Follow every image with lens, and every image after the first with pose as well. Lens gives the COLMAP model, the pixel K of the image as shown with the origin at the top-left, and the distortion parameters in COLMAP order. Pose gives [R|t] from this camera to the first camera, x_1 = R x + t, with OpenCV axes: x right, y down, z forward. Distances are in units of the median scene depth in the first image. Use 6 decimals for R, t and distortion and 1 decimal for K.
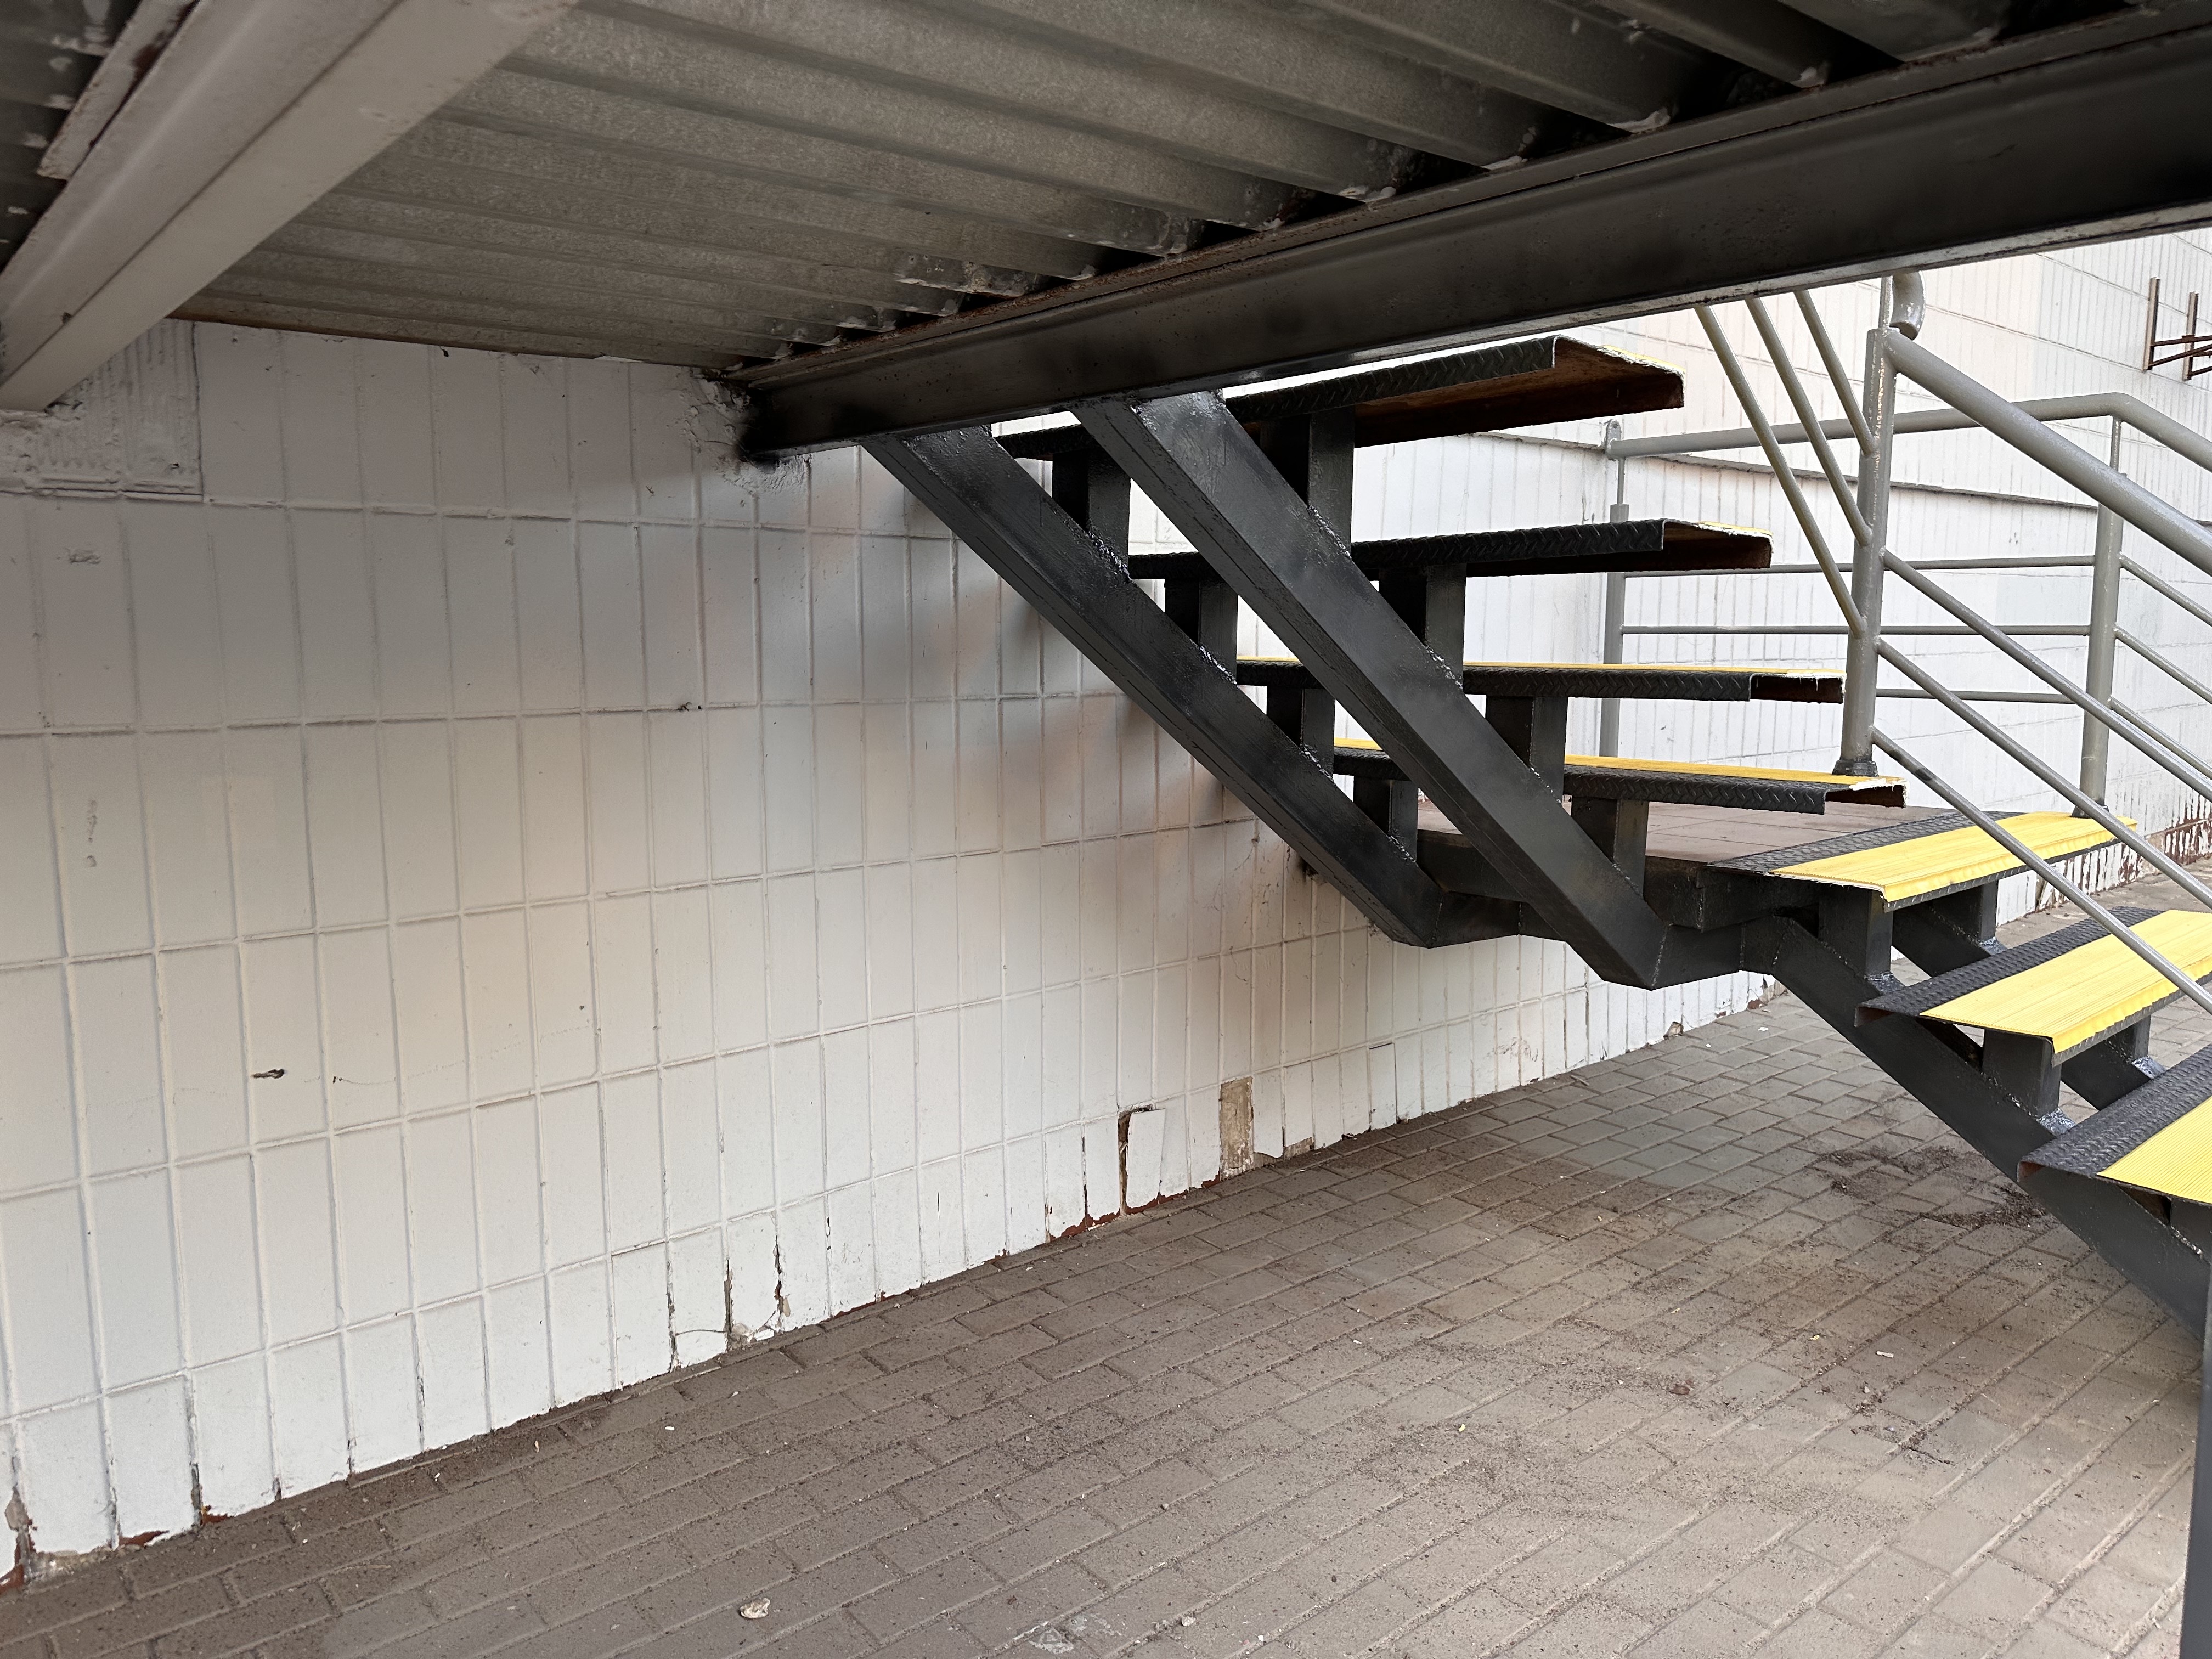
lens RADIAL K [[1586.0, 0, 1106.0], [0, 1586.0, 829.5], [0, 0, 1]] dist [0.088899, -0.000335]
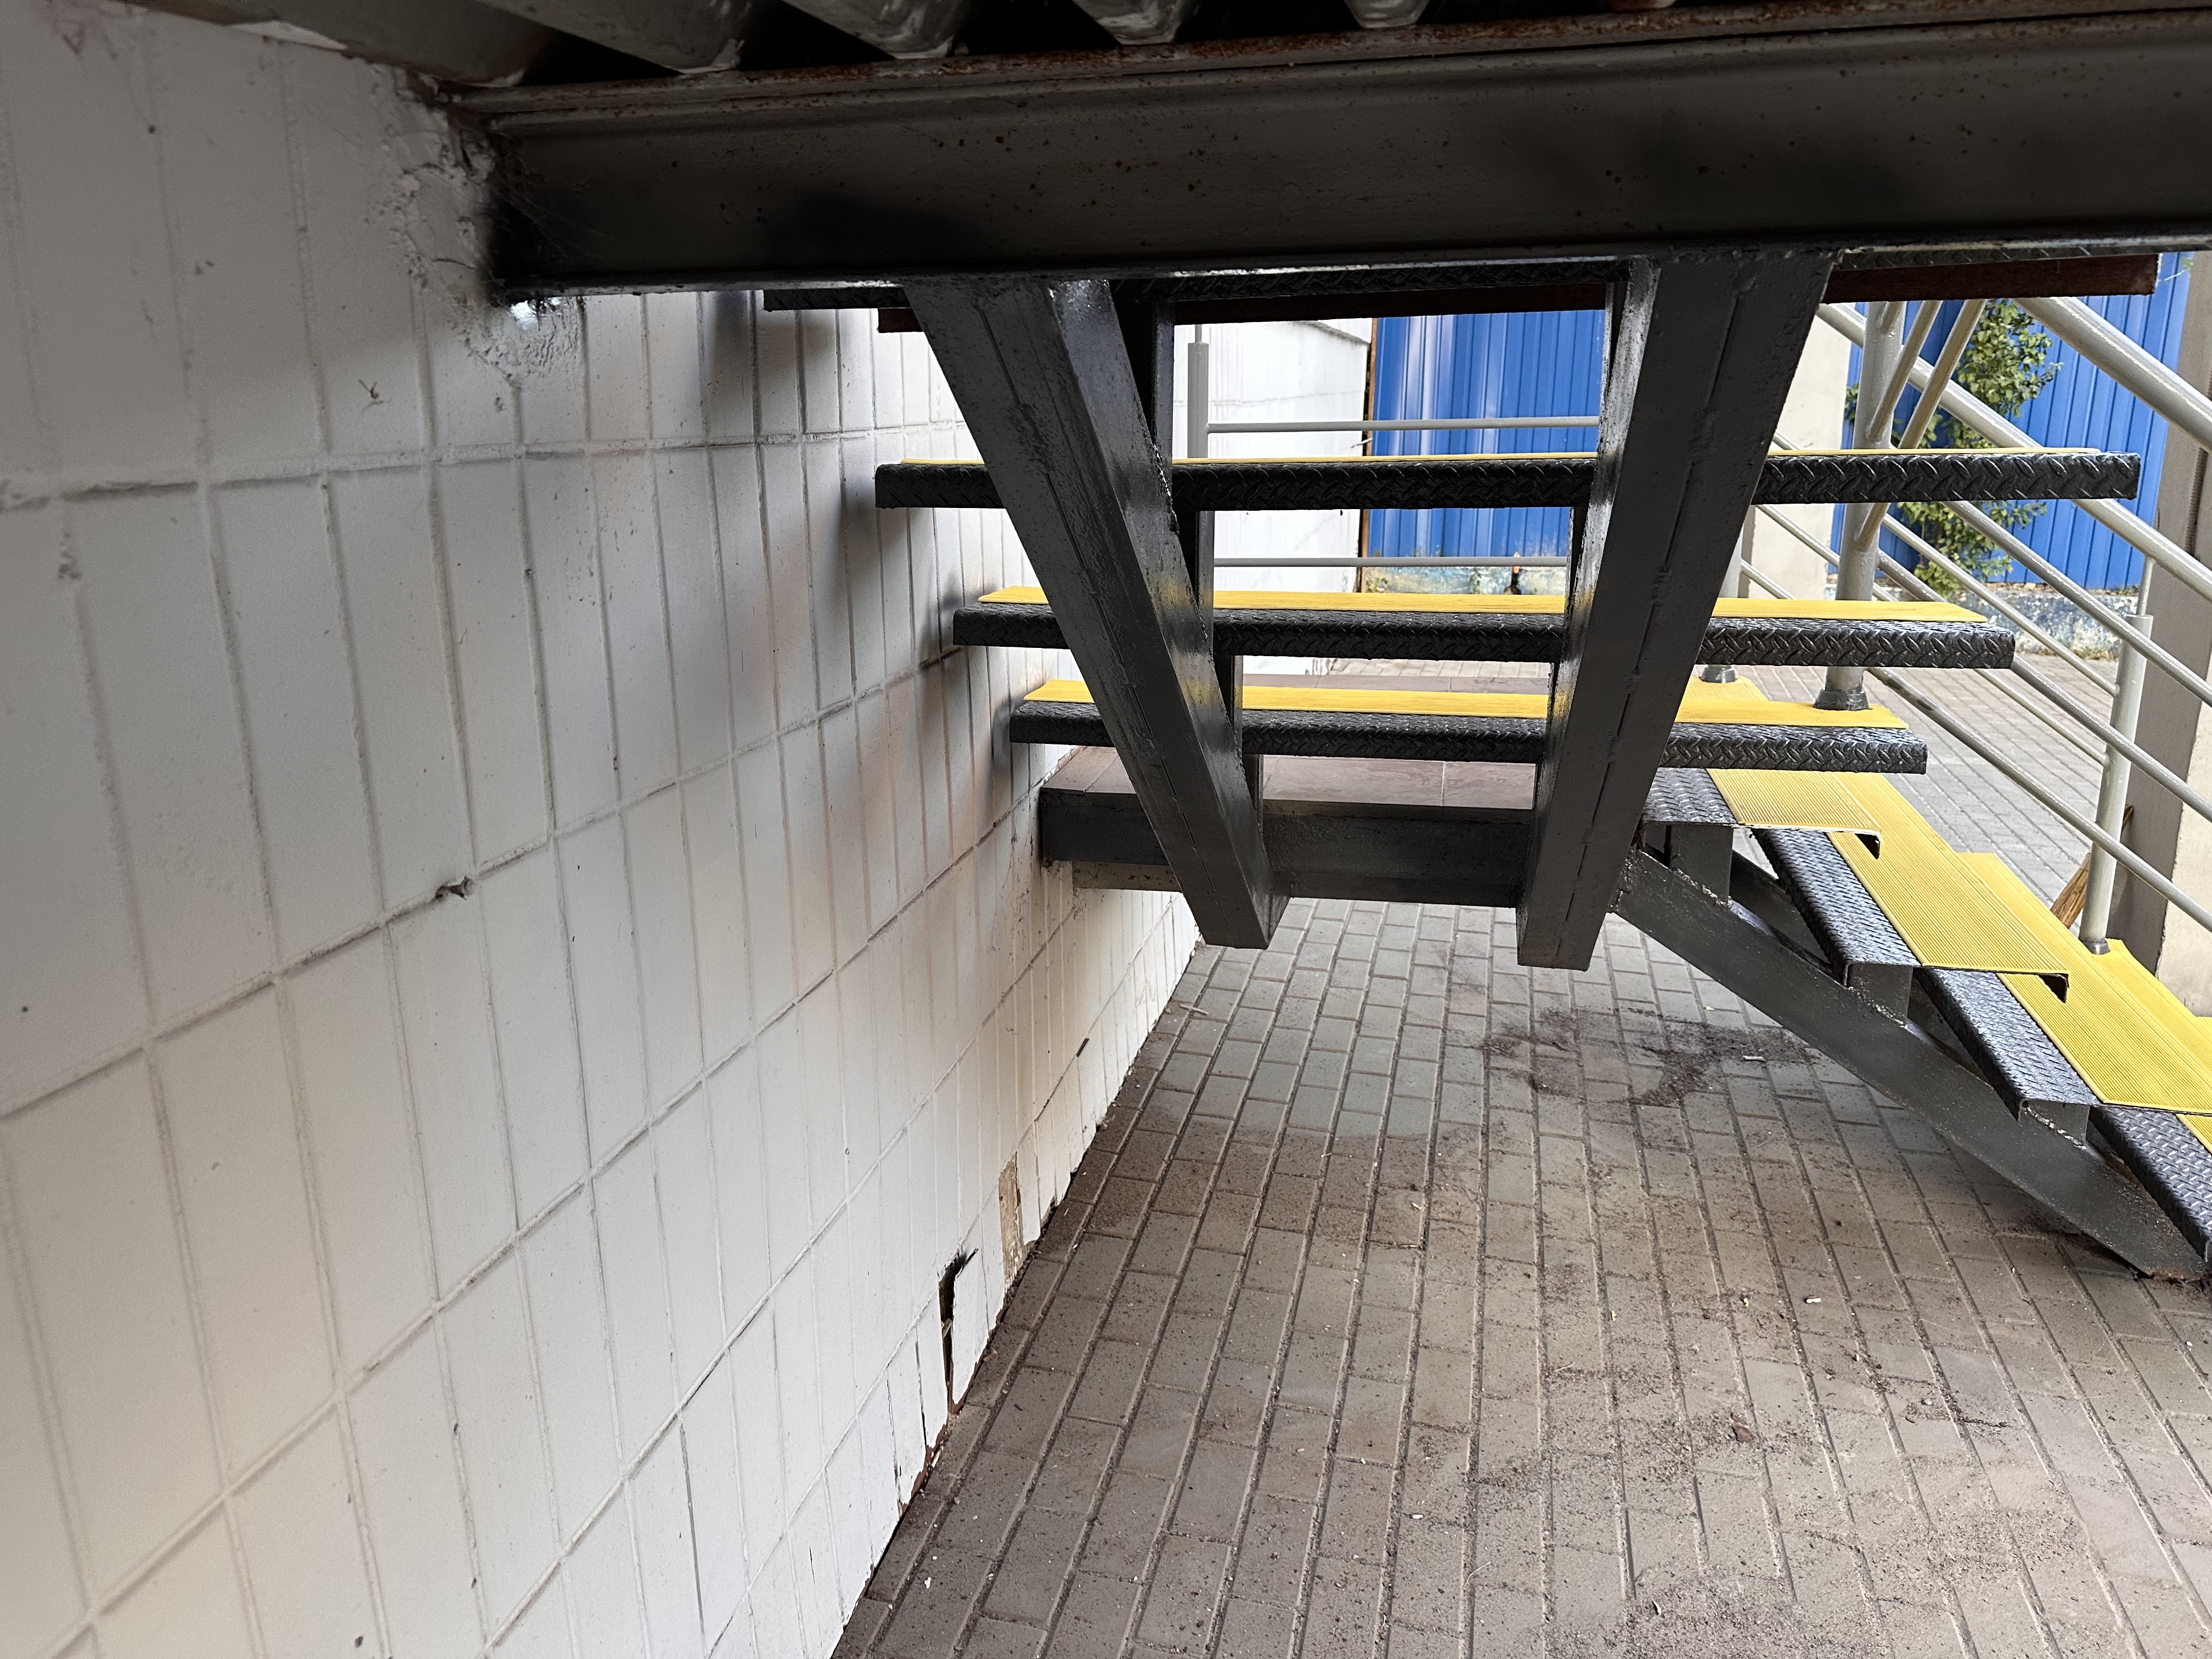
lens RADIAL K [[1577.5, 0, 1106.0], [0, 1577.5, 829.5], [0, 0, 1]] dist [-0.002209, -0.006626]
pose [[0.809414, -0.164605, 0.563696, -0.339099], [0.083056, 0.982351, 0.167595, -0.141701], [-0.581335, -0.088836, 0.808800, 0.522912]]
